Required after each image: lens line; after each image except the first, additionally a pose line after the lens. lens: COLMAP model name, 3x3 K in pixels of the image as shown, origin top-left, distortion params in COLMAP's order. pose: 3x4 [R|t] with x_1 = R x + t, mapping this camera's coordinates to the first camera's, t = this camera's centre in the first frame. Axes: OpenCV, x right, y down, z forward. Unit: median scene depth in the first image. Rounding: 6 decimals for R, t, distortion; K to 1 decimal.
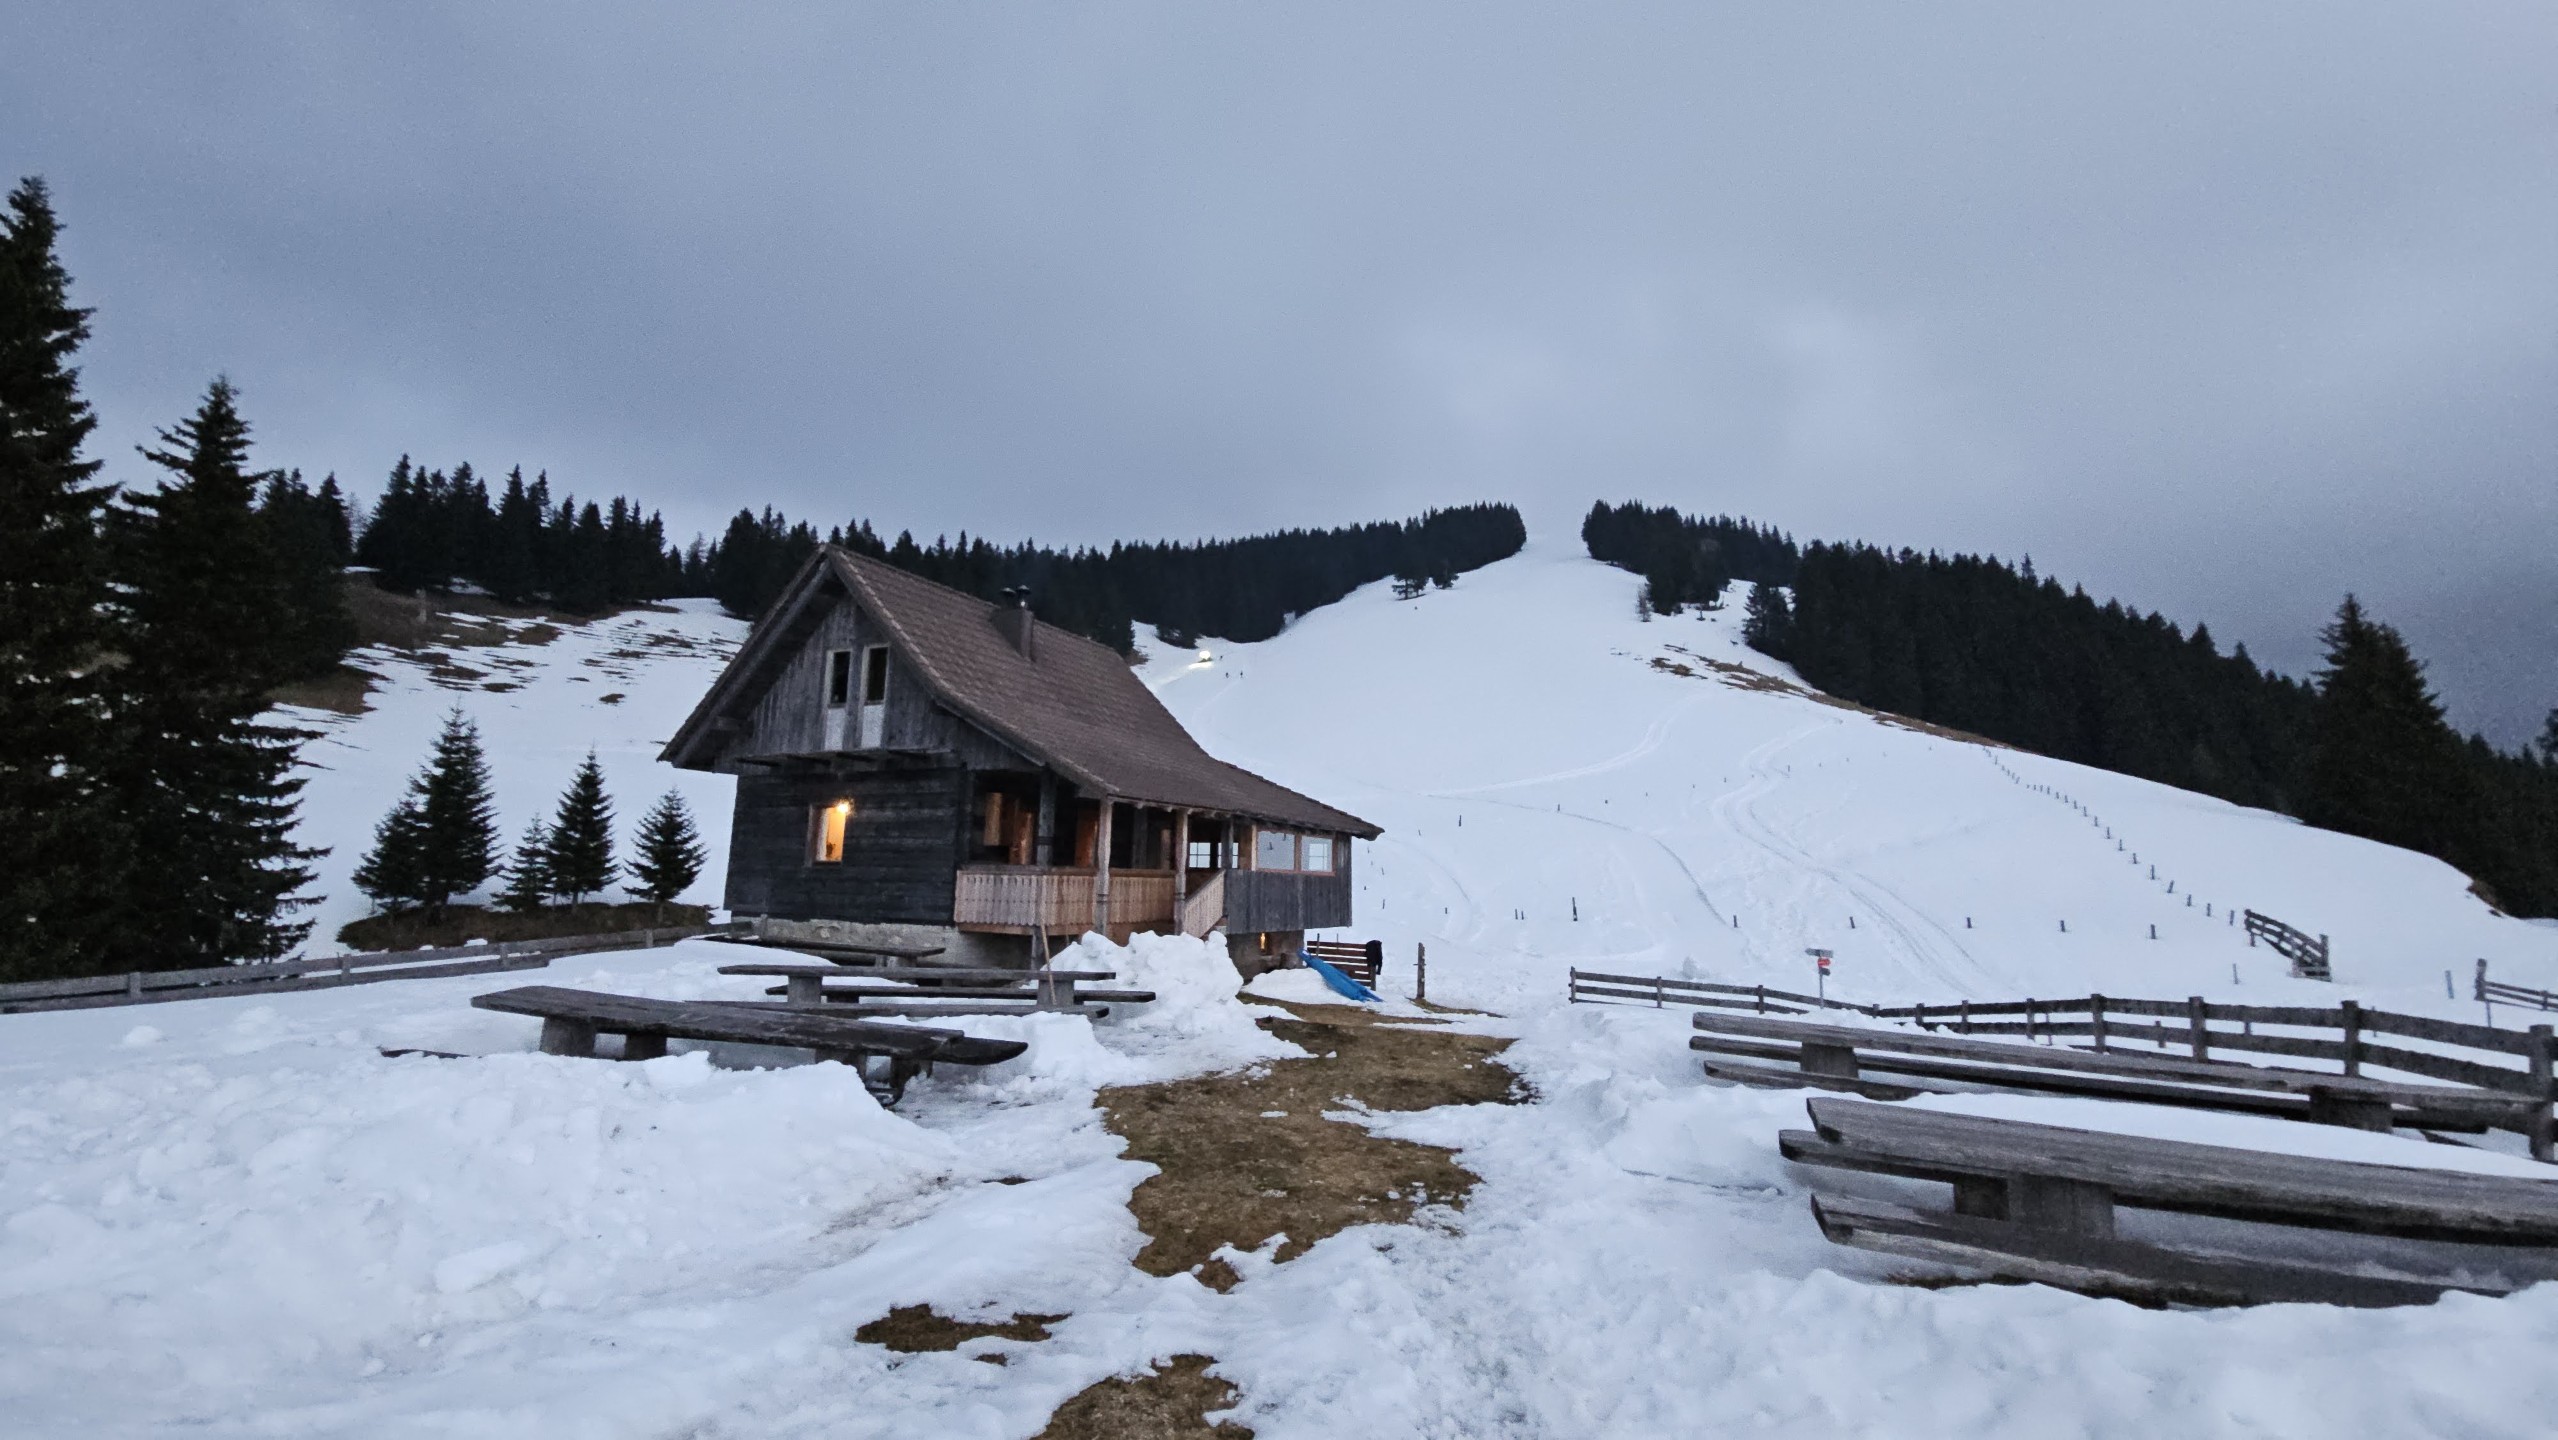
lens RADIAL K [[1041.4, 0, 1255.0], [0, 1041.4, 712.4], [0, 0, 1]] dist [0.022521, -0.013942]
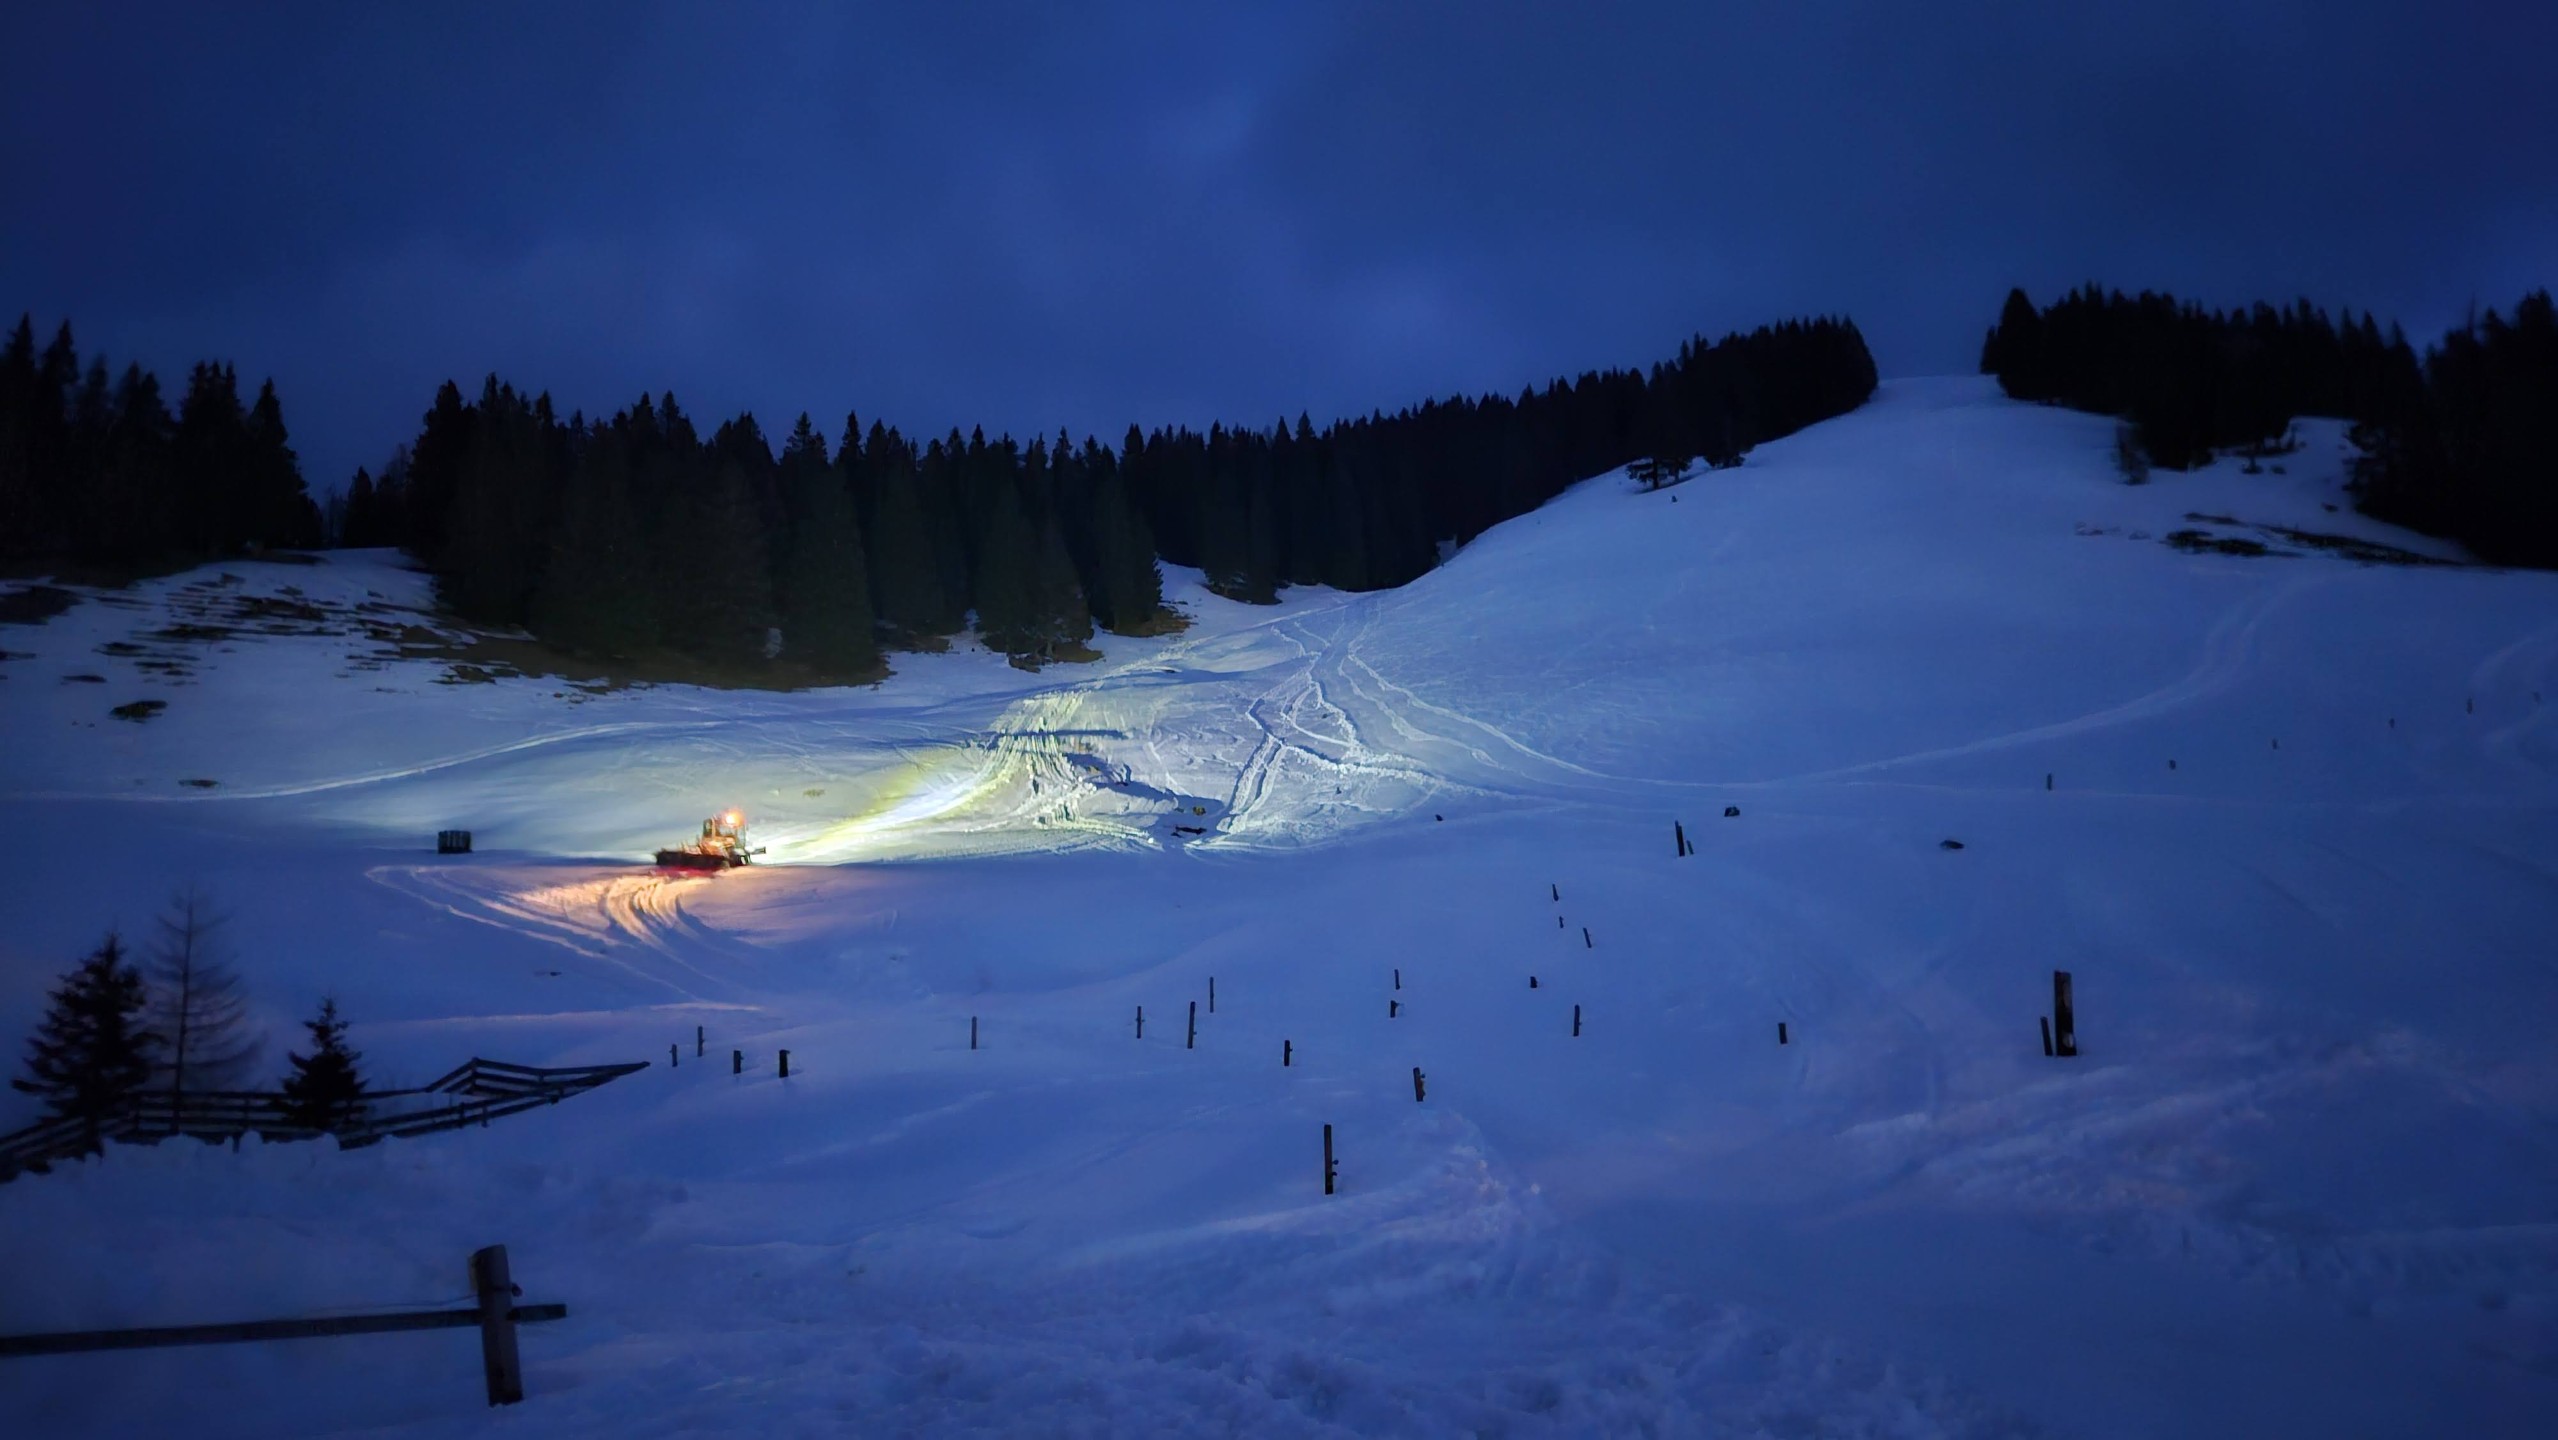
lens RADIAL K [[1719.1, 0, 1251.2], [0, 1719.1, 734.5], [0, 0, 1]] dist [0.086079, -0.069761]
pose [[0.994296, -0.050366, -0.094015, 0.015640], [0.049804, 0.998724, -0.008310, 0.020081], [0.094314, 0.003581, 0.995536, 0.097978]]
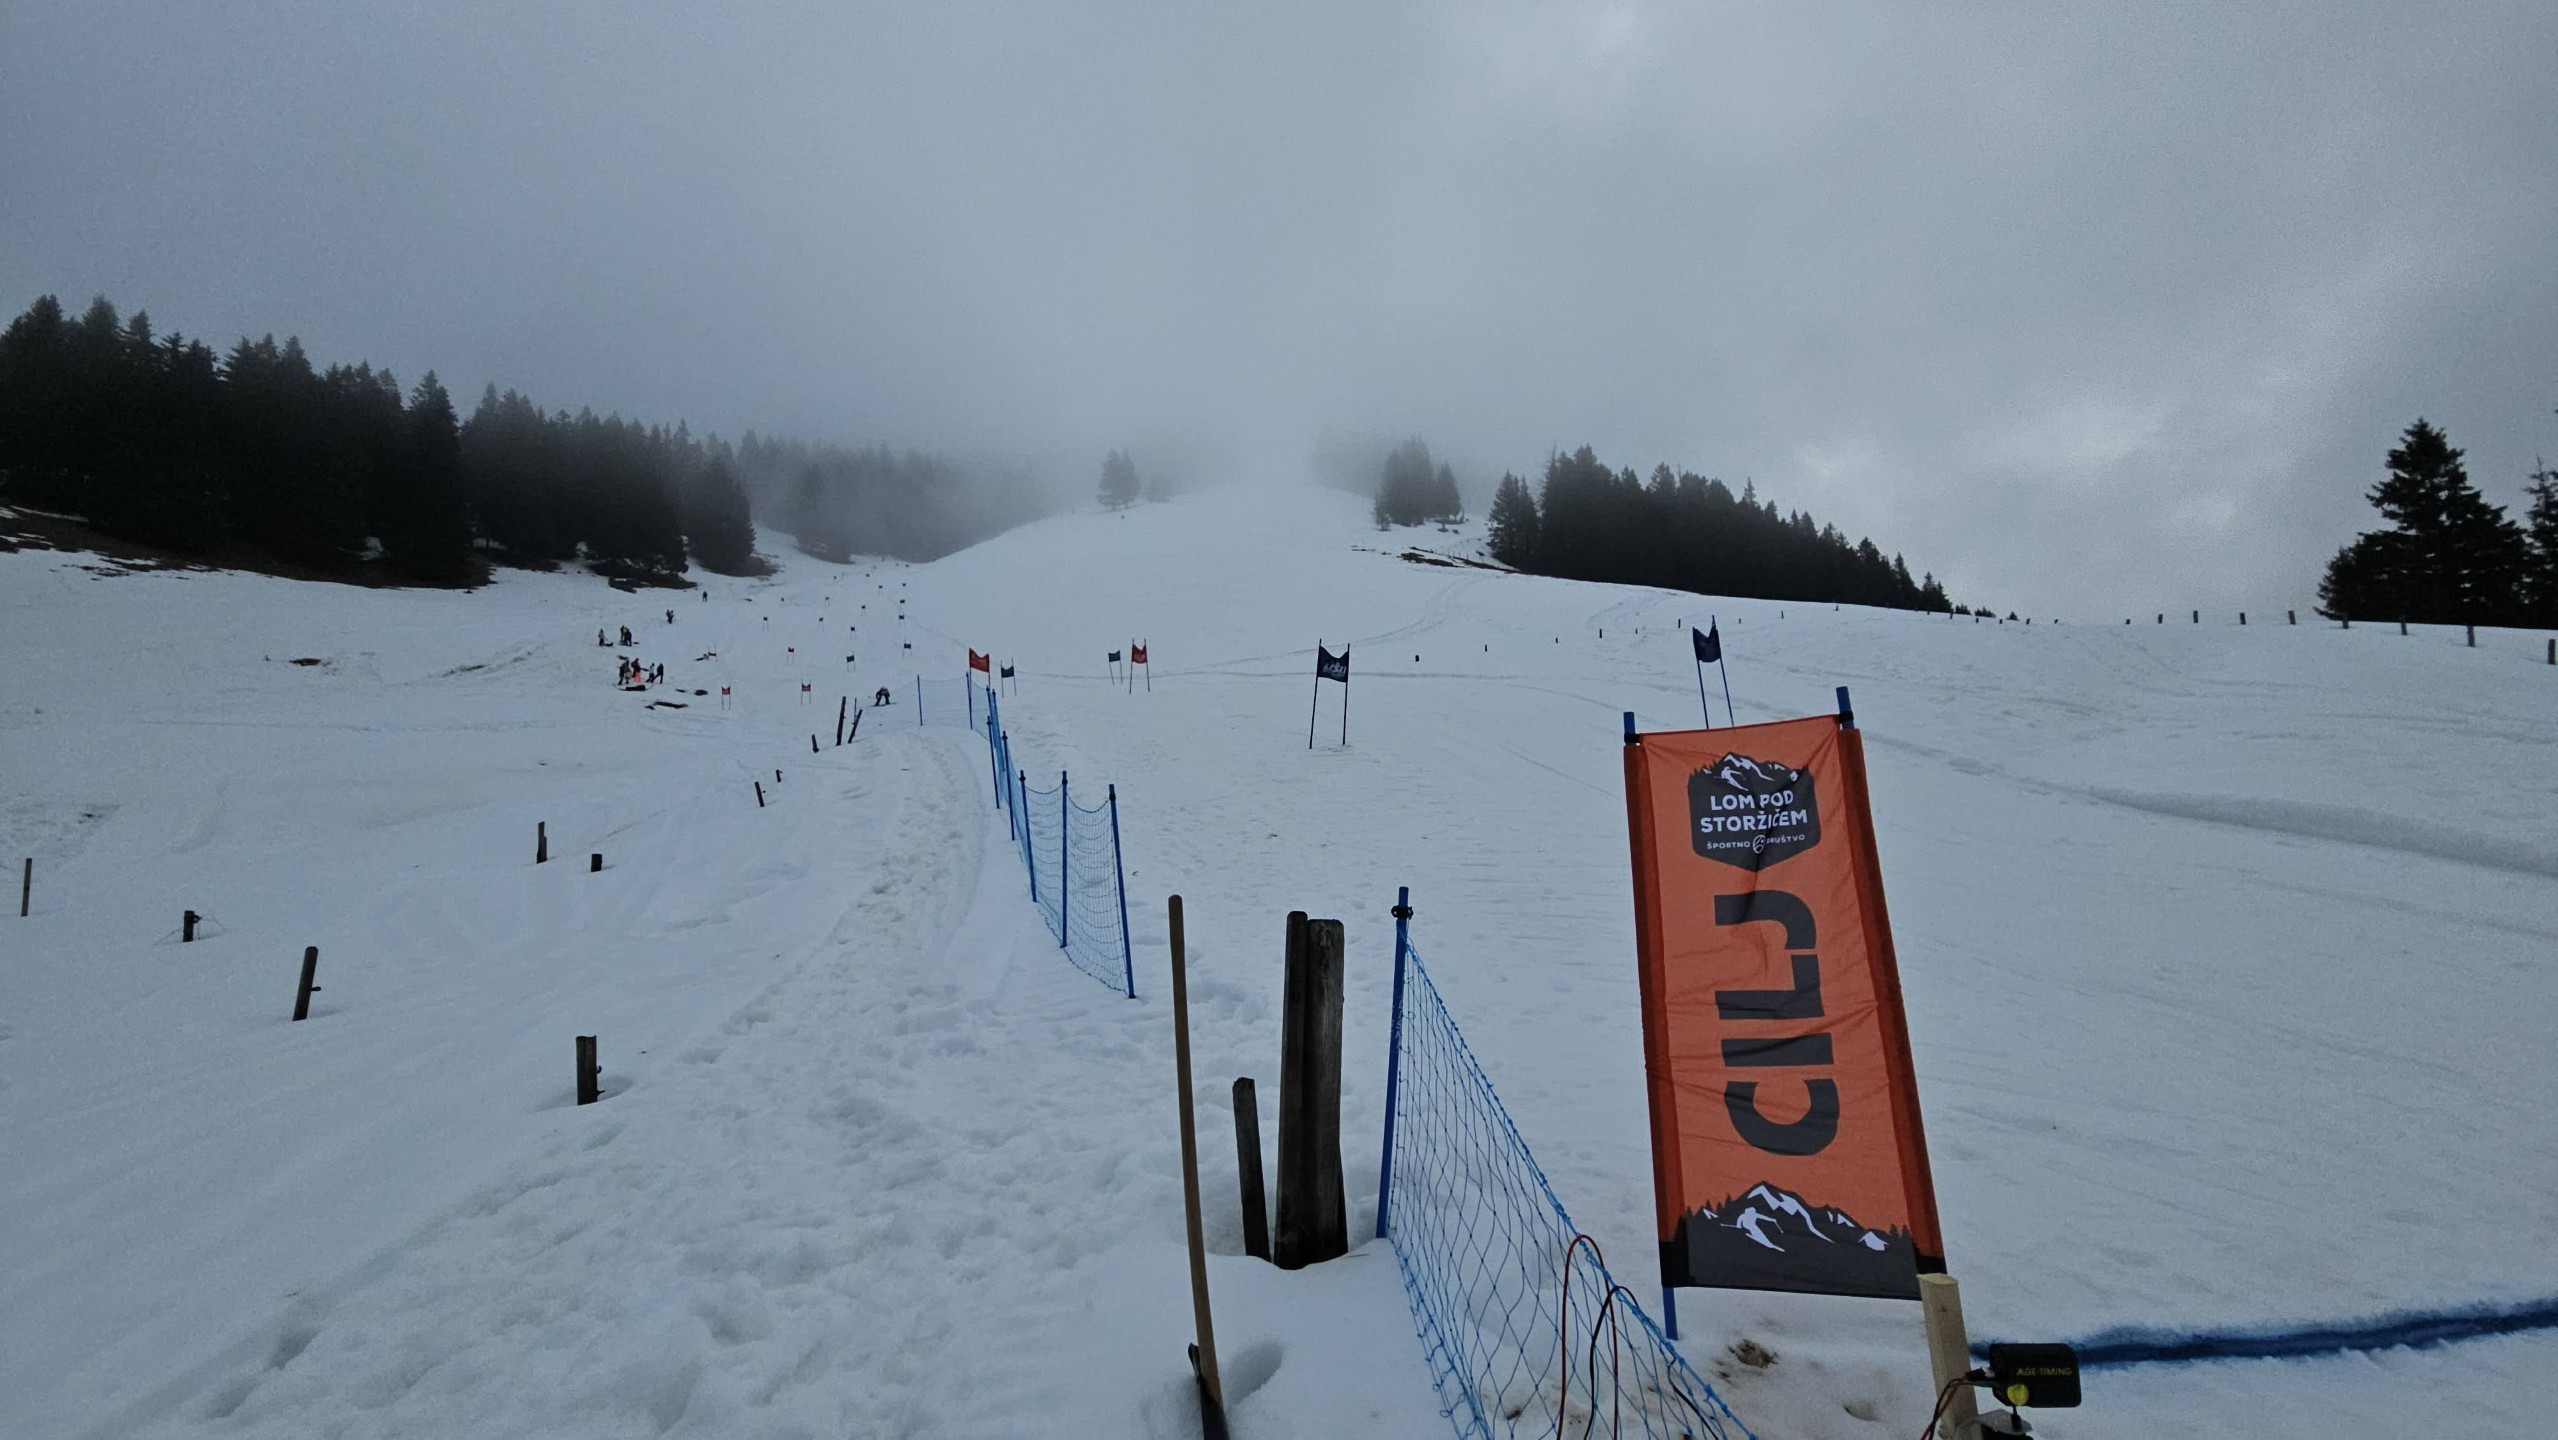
lens RADIAL K [[1041.4, 0, 1255.0], [0, 1041.4, 712.4], [0, 0, 1]] dist [0.022521, -0.013942]
pose [[0.966560, -0.010244, 0.256238, 0.044262], [0.001183, 0.999369, 0.035494, 0.030108], [-0.256440, -0.034004, 0.965962, 0.175164]]
